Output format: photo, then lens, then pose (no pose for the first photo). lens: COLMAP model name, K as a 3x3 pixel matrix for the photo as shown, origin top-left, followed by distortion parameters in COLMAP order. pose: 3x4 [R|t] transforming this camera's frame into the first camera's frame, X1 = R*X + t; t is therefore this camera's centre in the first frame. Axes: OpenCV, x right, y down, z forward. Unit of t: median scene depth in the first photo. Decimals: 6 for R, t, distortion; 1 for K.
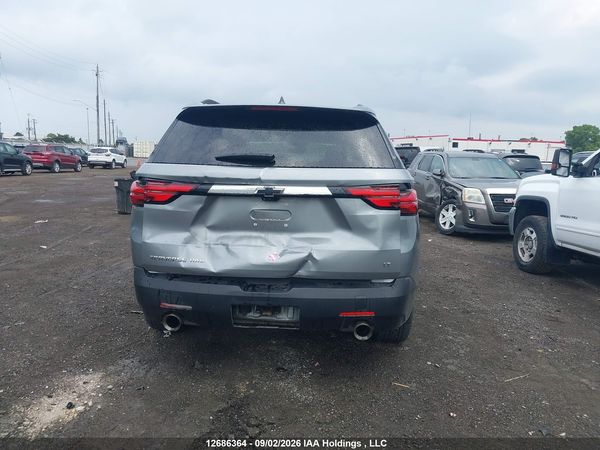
lens RADIAL K [[479.2, 0, 300.0], [0, 479.2, 225.0], [0, 0, 1]] dist [0.013827, -0.008208]
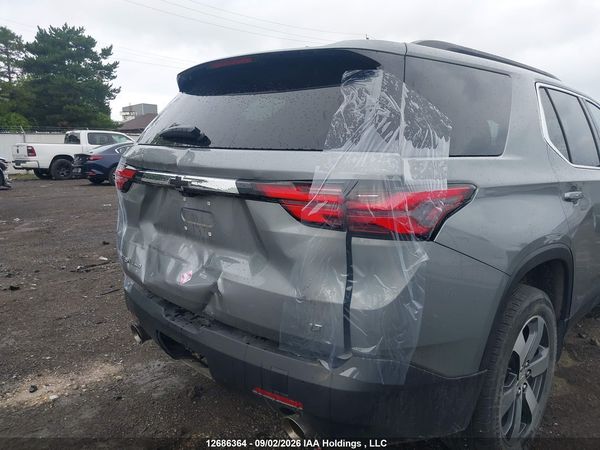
lens RADIAL K [[505.9, 0, 300.0], [0, 505.9, 225.0], [0, 0, 1]] dist [-0.001947, -0.005594]
pose [[0.751535, 0.103243, -0.651565, 0.500269], [-0.084006, 0.994614, 0.060706, -0.062832], [0.654323, 0.009113, 0.756160, 0.515272]]
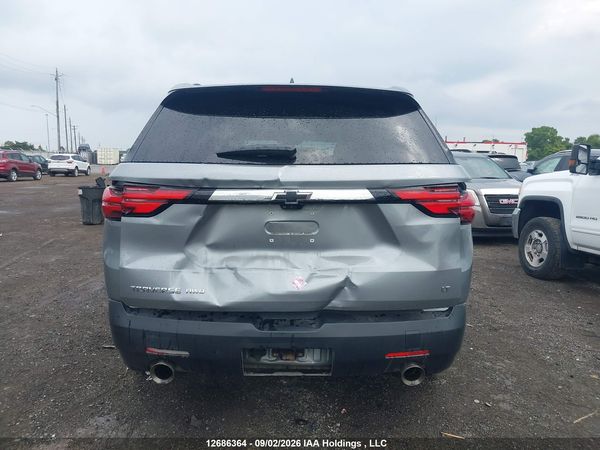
lens RADIAL K [[479.2, 0, 300.0], [0, 479.2, 225.0], [0, 0, 1]] dist [0.013827, -0.008208]
pose [[0.997669, -0.024219, 0.063792, -0.091916], [0.024810, 0.999656, -0.008492, -0.017593], [-0.063564, 0.010054, 0.997927, 0.228493]]
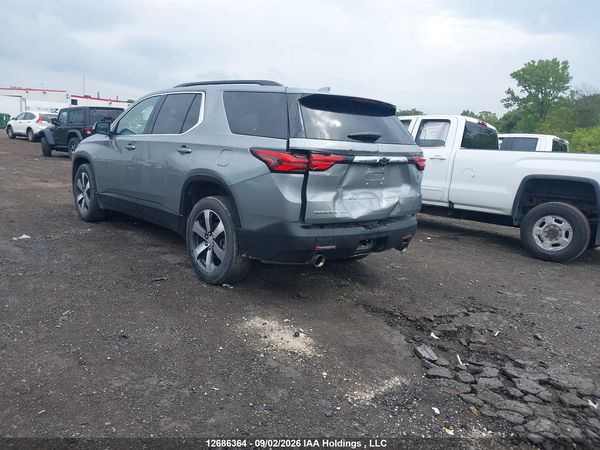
lens RADIAL K [[457.3, 0, 289.6], [0, 457.3, 232.9], [0, 0, 1]] dist [0.183901, -0.260422]
pose [[0.716664, -0.118519, 0.687274, -1.179623], [0.047099, 0.991430, 0.121857, -0.032103], [-0.695826, -0.054961, 0.716104, 0.150426]]
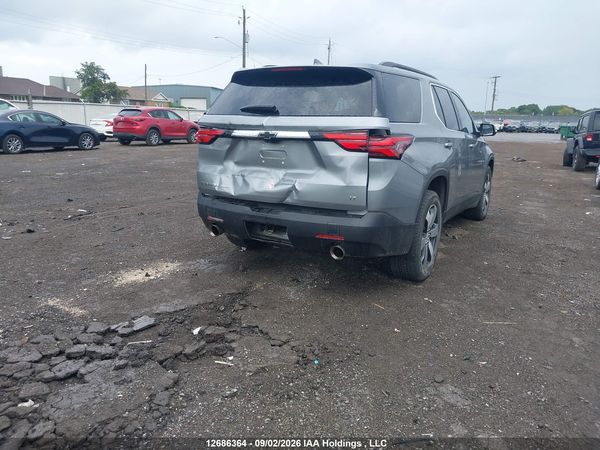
lens RADIAL K [[457.3, 0, 289.6], [0, 457.3, 232.9], [0, 0, 1]] dist [0.183901, -0.260422]
pose [[0.891185, 0.103246, -0.441735, 0.523988], [-0.066385, 0.992955, 0.098153, 0.061900], [0.448757, -0.058148, 0.891760, -0.101816]]
